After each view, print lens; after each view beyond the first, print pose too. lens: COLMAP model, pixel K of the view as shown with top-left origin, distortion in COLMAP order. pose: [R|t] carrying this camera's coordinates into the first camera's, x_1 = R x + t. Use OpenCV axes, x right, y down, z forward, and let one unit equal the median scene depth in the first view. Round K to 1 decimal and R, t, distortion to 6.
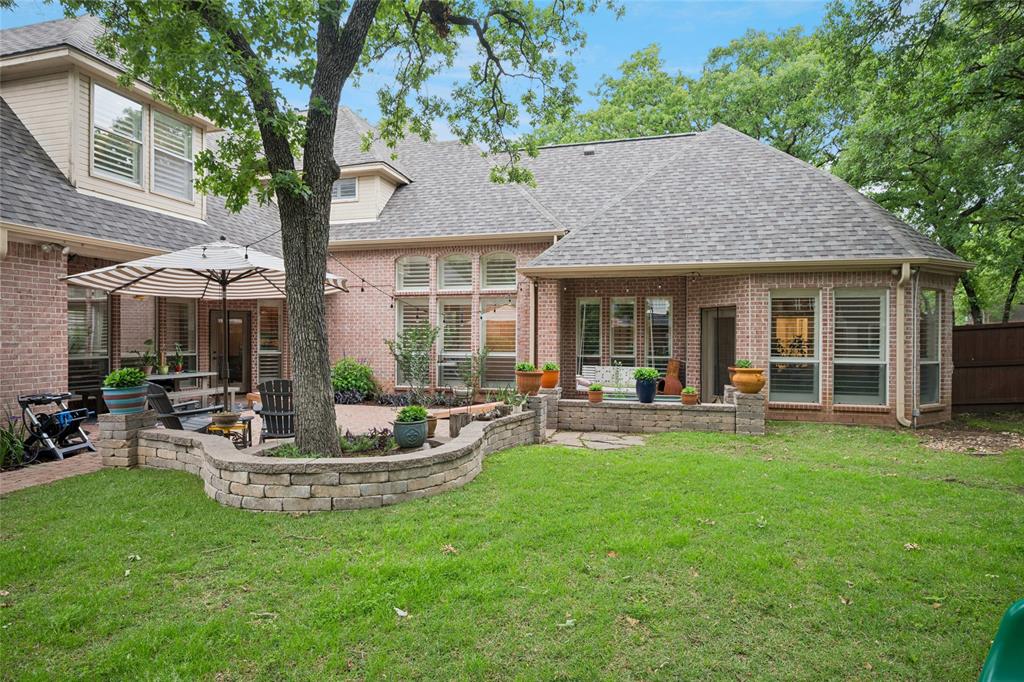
lens RADIAL K [[557.6, 0, 512.0], [0, 557.6, 341.0], [0, 0, 1]] dist [0.000172, -0.000143]
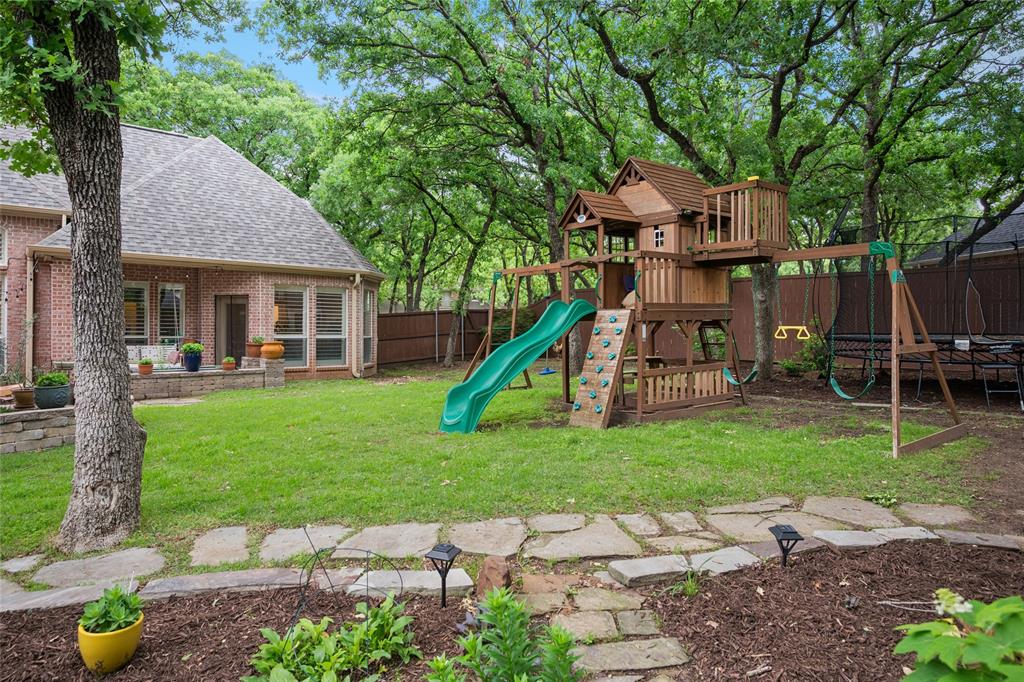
lens RADIAL K [[602.9, 0, 512.0], [0, 602.9, 341.0], [0, 0, 1]] dist [-0.000162, -0.000024]
pose [[0.575171, -0.018212, 0.817830, -0.412099], [0.001071, 0.999768, 0.021511, 0.014188], [-0.818032, -0.011496, 0.575057, -0.317675]]
